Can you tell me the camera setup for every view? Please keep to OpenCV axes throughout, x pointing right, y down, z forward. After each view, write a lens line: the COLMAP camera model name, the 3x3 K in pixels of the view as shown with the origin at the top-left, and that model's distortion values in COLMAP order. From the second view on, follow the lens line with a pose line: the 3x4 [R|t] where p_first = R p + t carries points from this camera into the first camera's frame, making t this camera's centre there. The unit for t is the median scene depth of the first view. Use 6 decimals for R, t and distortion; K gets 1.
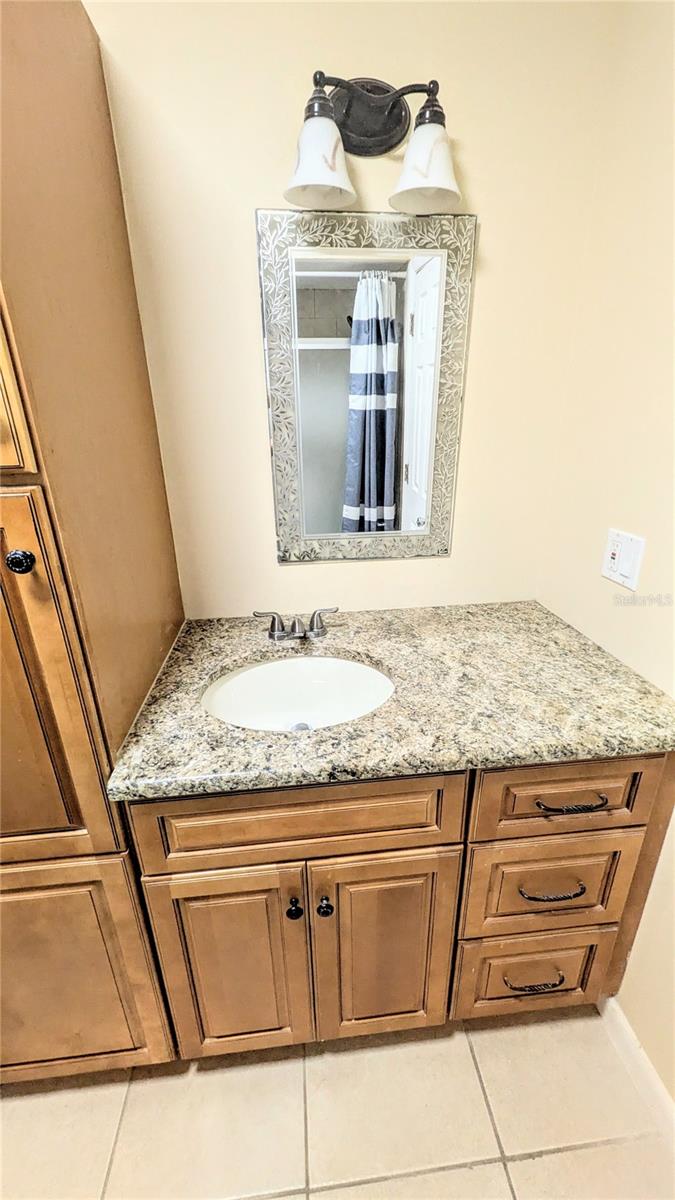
lens RADIAL K [[468.3, 0, 340.1], [0, 468.3, 597.1], [0, 0, 1]] dist [0.001249, -0.000788]
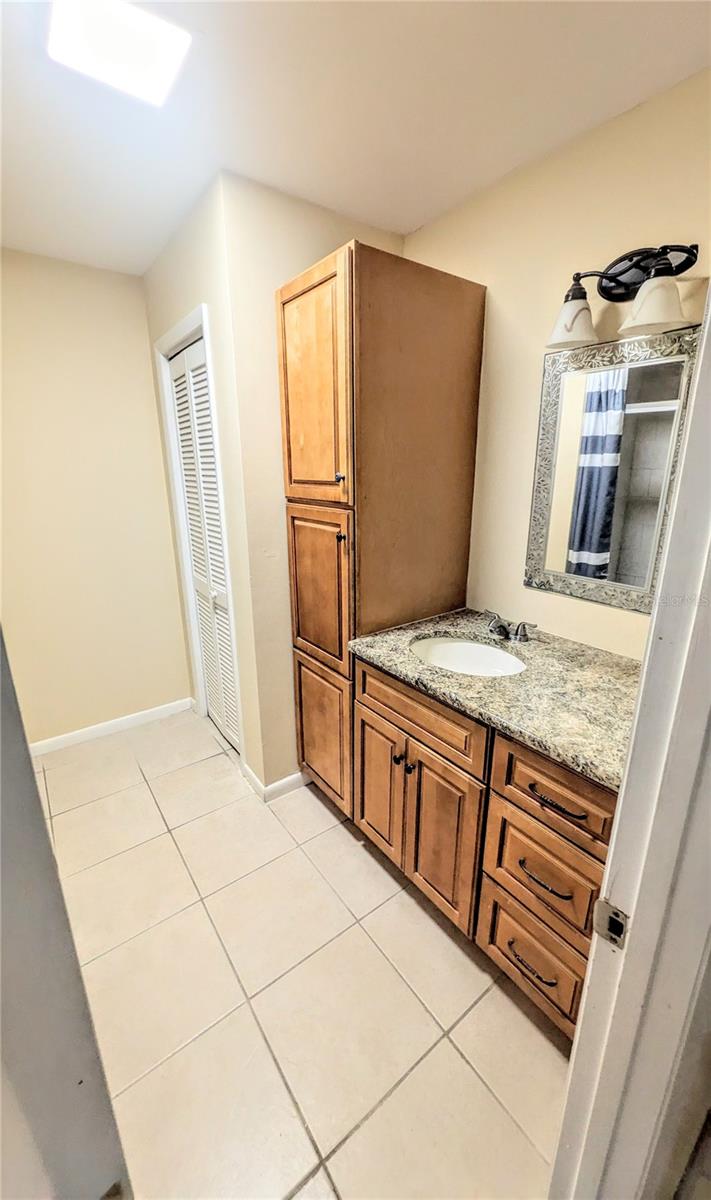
lens RADIAL K [[463.9, 0, 351.9], [0, 463.9, 598.5], [0, 0, 1]] dist [0.001430, 0.000009]
pose [[0.504200, 0.255190, -0.825021, 0.939907], [-0.311899, 0.944669, 0.101585, -0.021589], [0.805296, 0.206104, 0.555896, -0.196788]]
